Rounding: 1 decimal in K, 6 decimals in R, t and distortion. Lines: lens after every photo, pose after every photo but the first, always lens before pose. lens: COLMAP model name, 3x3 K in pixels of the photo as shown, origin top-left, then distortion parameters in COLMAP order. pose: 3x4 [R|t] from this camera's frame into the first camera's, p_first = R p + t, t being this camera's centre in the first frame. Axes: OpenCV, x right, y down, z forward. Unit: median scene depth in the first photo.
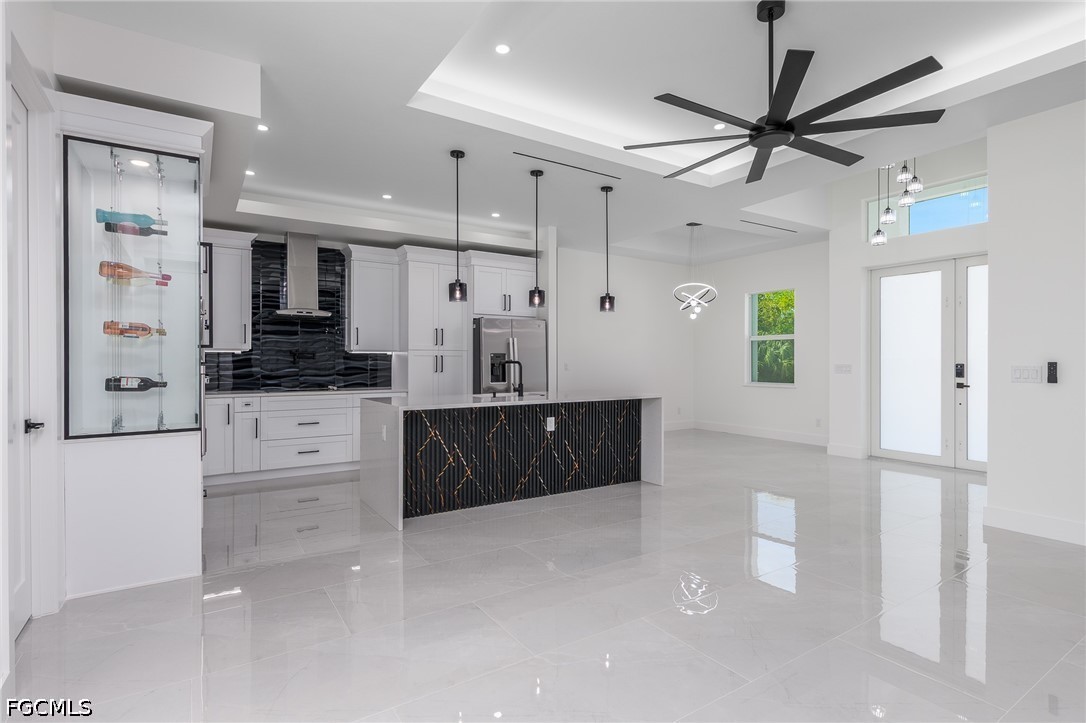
lens RADIAL K [[533.6, 0, 548.0], [0, 533.6, 356.2], [0, 0, 1]] dist [0.003742, 0.000634]
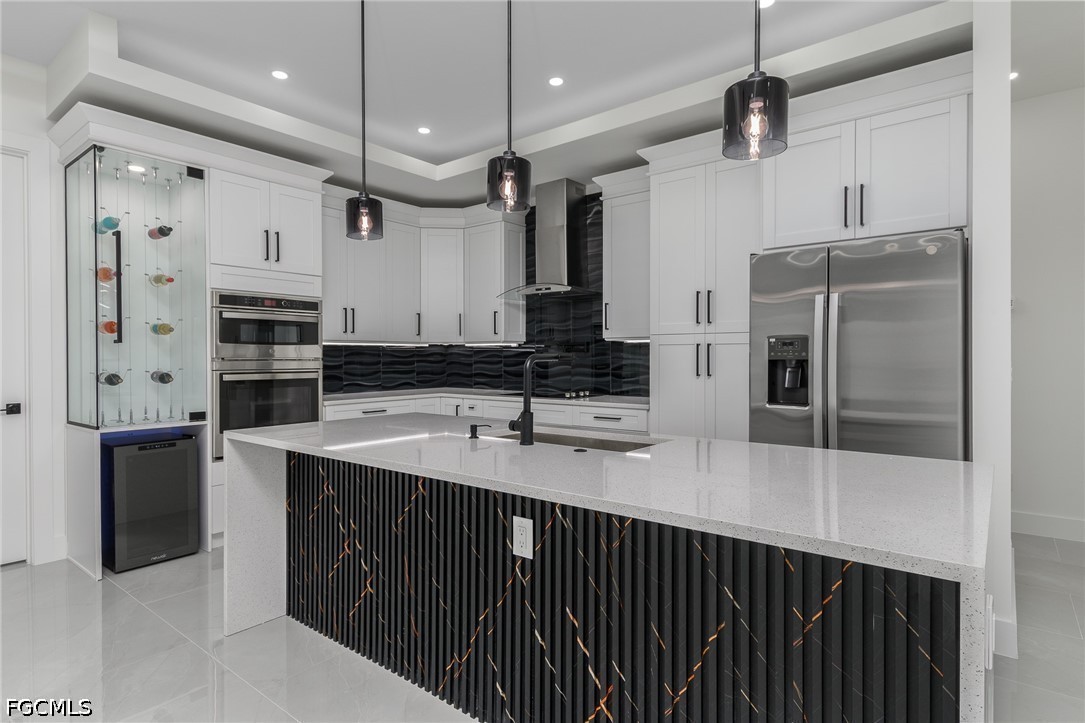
lens RADIAL K [[578.1, 0, 537.3], [0, 578.1, 359.2], [0, 0, 1]] dist [0.011166, 0.002752]
pose [[0.305574, 0.004780, -0.952156, 0.328986], [0.012868, 0.999875, 0.009149, 0.007701], [0.952081, -0.015048, 0.305474, 0.808448]]
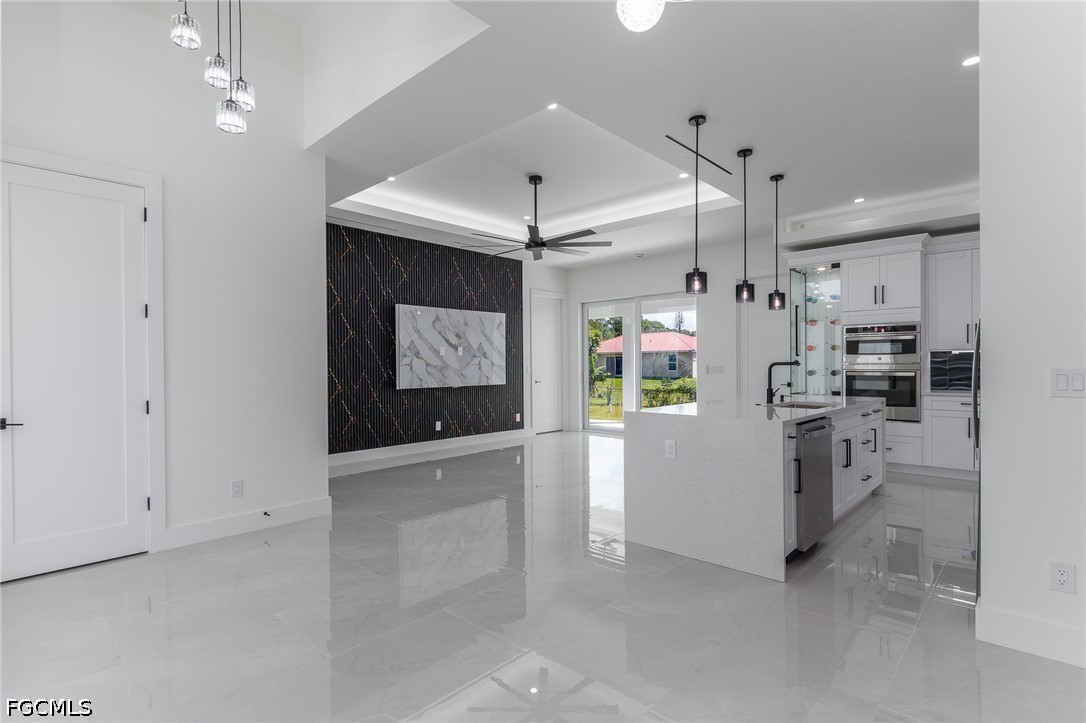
lens RADIAL K [[533.6, 0, 541.0], [0, 533.6, 364.8], [0, 0, 1]] dist [0.003742, 0.000634]
pose [[-0.971225, 0.008547, -0.238010, 0.477034], [0.010760, 0.999910, -0.008001, 0.014384], [0.237920, -0.010331, -0.971230, 1.615302]]
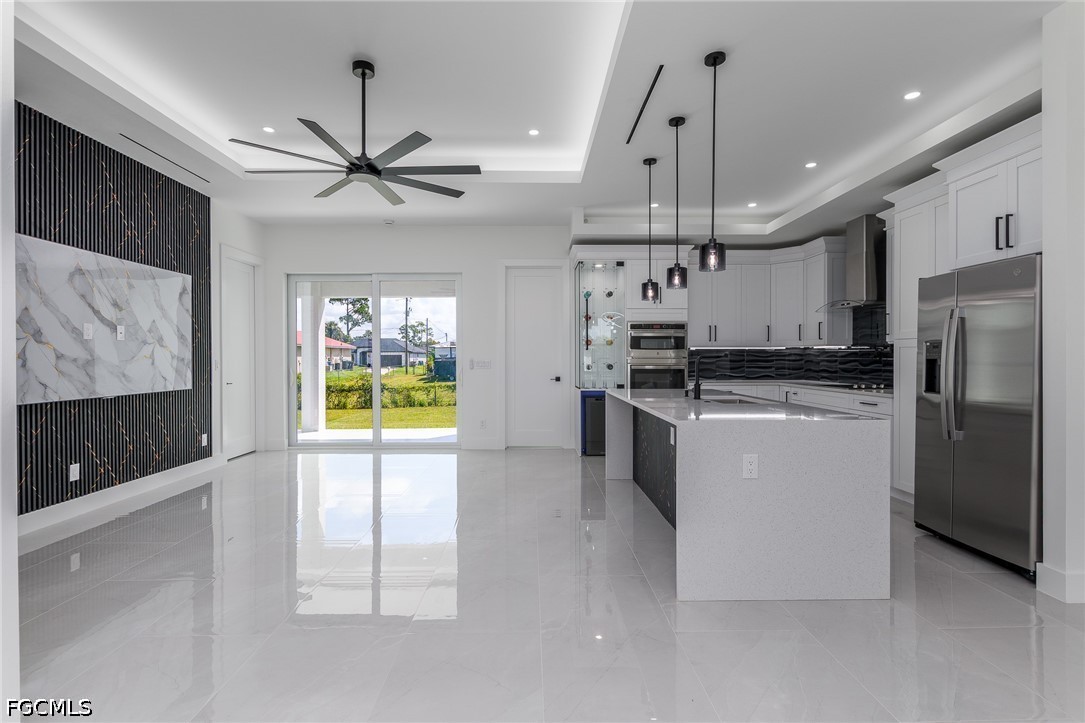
lens RADIAL K [[533.2, 0, 544.5], [0, 533.2, 359.8], [0, 0, 1]] dist [0.003742, 0.000634]
pose [[-0.529690, 0.006033, -0.848170, 0.693294], [0.011217, 0.999937, 0.000108, 0.011640], [0.848117, -0.009457, -0.529724, 1.134600]]
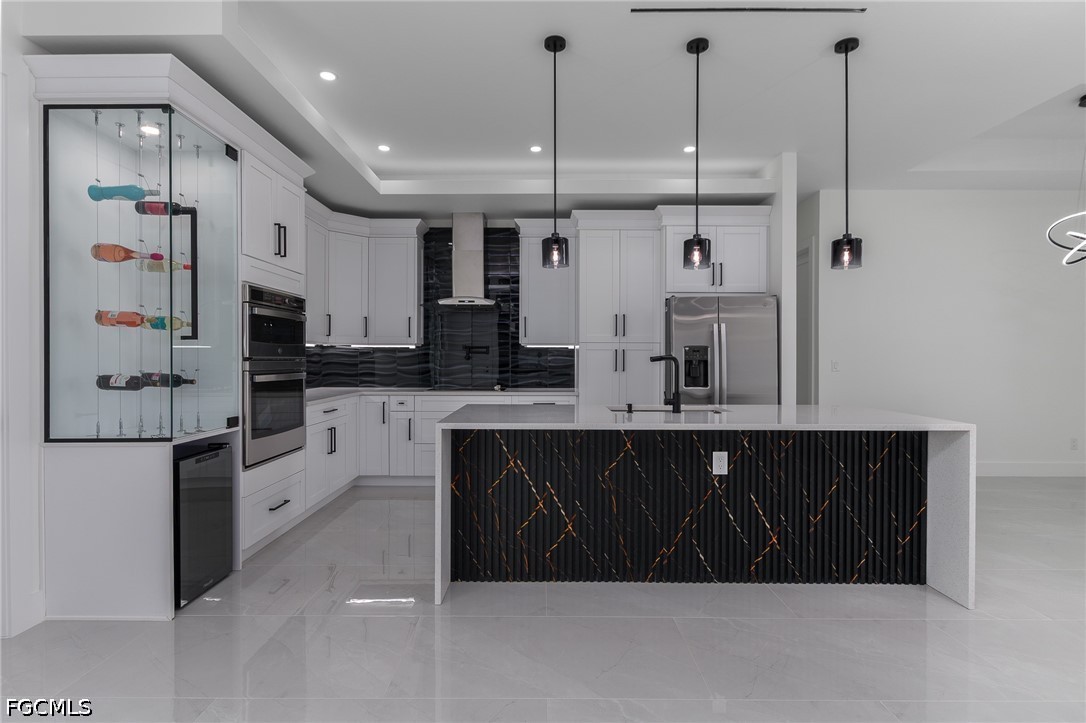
lens RADIAL K [[533.6, 0, 544.8], [0, 533.6, 357.3], [0, 0, 1]] dist [0.003742, 0.000634]
pose [[0.834890, 0.002703, -0.550410, 0.152385], [0.002607, 0.999957, 0.008865, 0.003224], [0.550410, -0.008836, 0.834848, 0.358379]]
